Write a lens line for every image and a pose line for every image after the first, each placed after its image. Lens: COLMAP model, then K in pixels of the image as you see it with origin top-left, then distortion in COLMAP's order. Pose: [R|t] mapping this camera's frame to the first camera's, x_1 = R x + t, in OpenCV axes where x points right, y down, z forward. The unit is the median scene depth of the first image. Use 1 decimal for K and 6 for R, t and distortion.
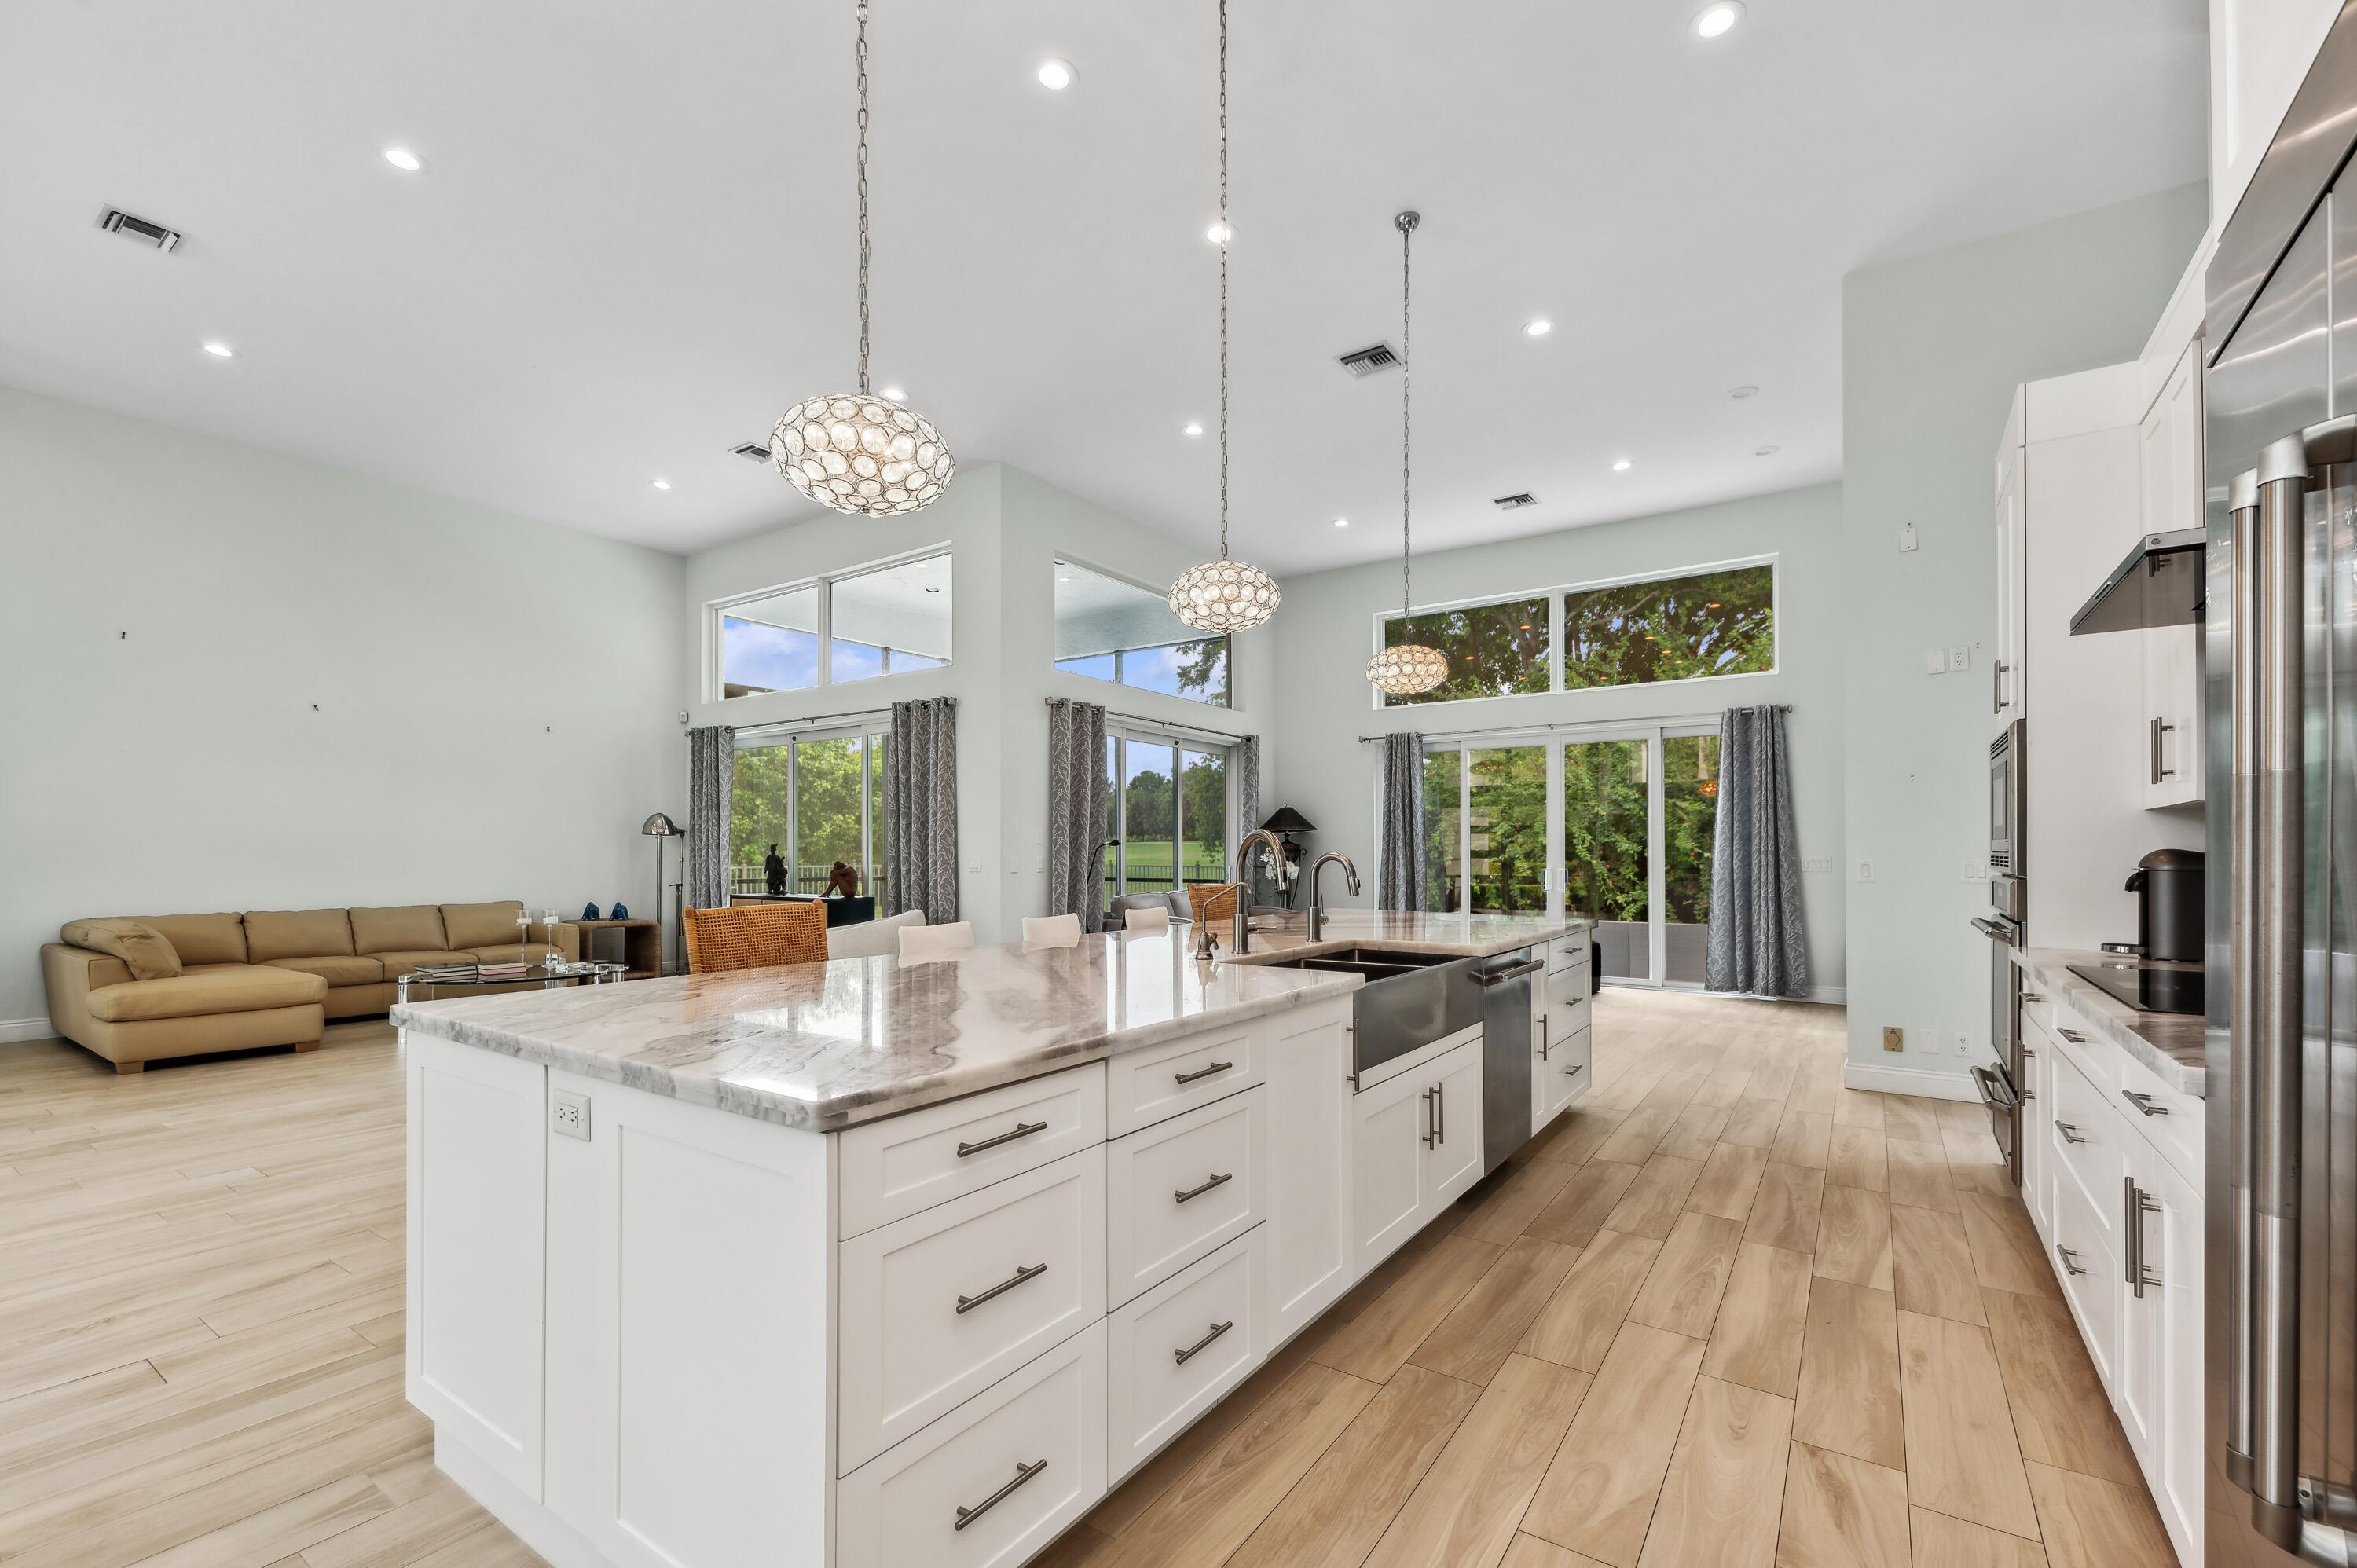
lens RADIAL K [[1002.7, 0, 1174.1], [0, 1002.7, 852.6], [0, 0, 1]] dist [0.001907, -0.000438]
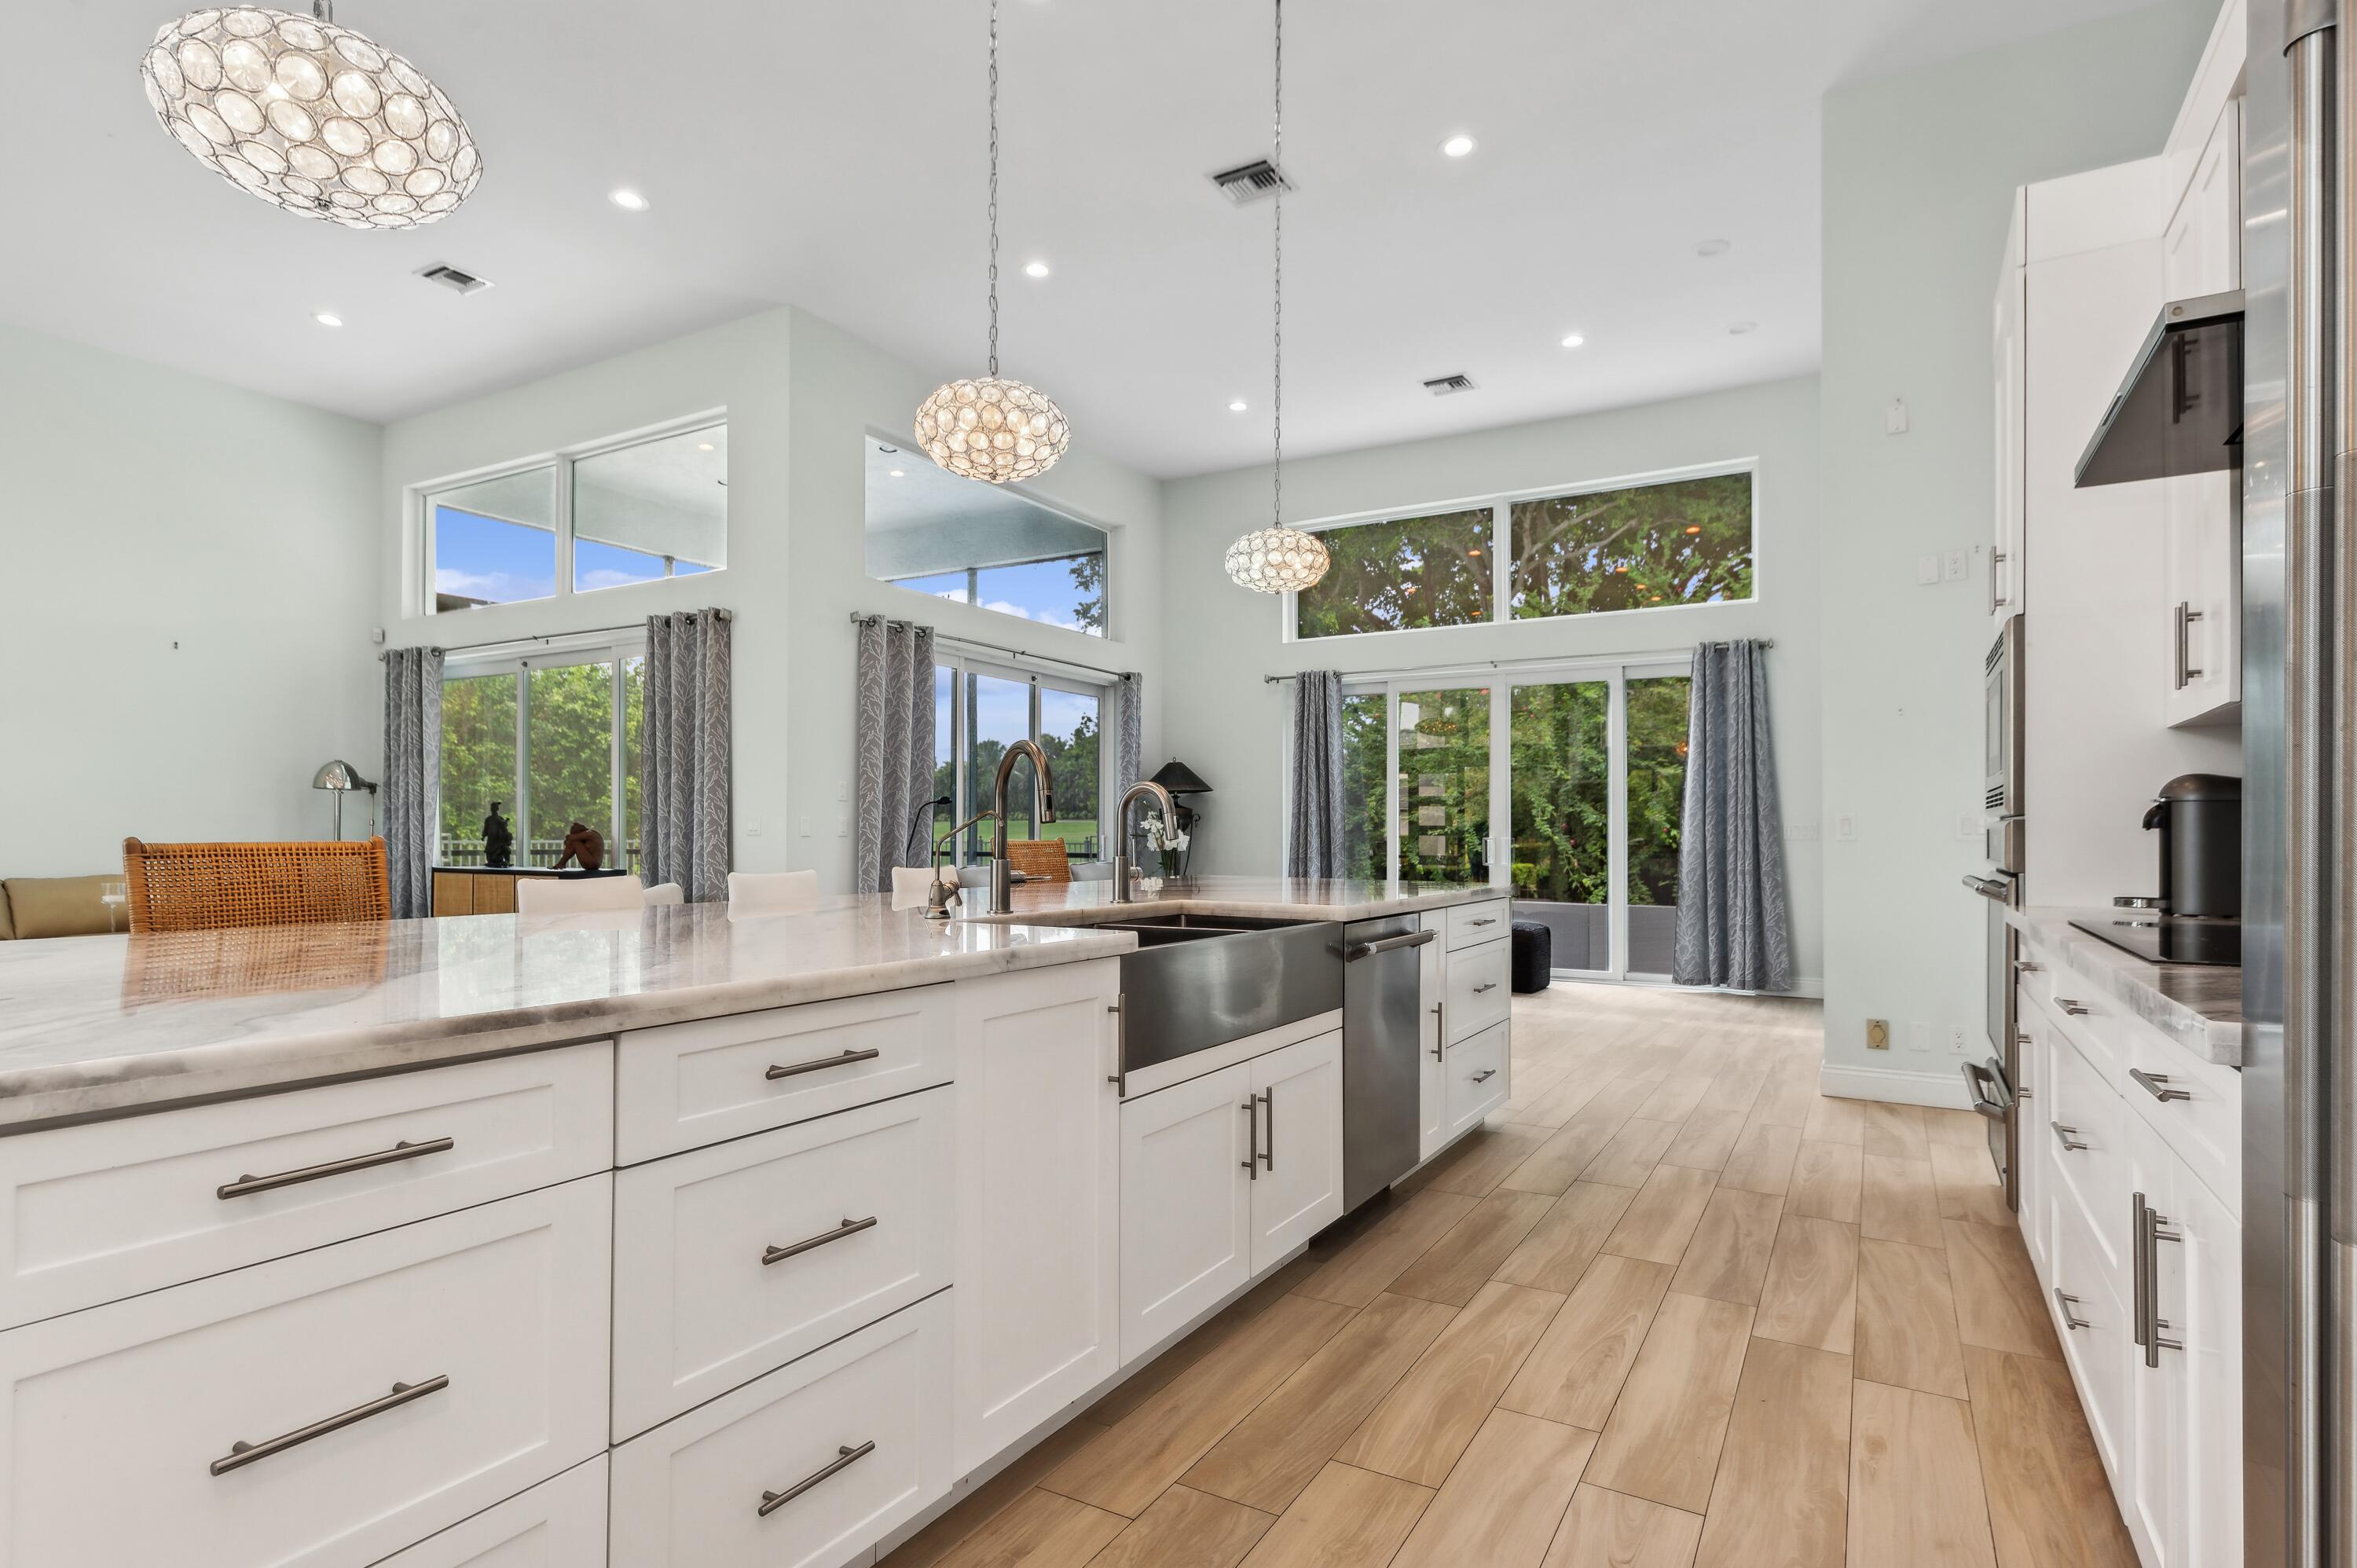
lens RADIAL K [[1202.3, 0, 1179.5], [0, 1202.3, 835.5], [0, 0, 1]] dist [-0.002313, 0.010083]
pose [[0.996894, 0.001824, 0.078731, 0.109650], [-0.001794, 0.999998, -0.000446, 0.038025], [-0.078731, 0.000303, 0.996896, 0.107922]]
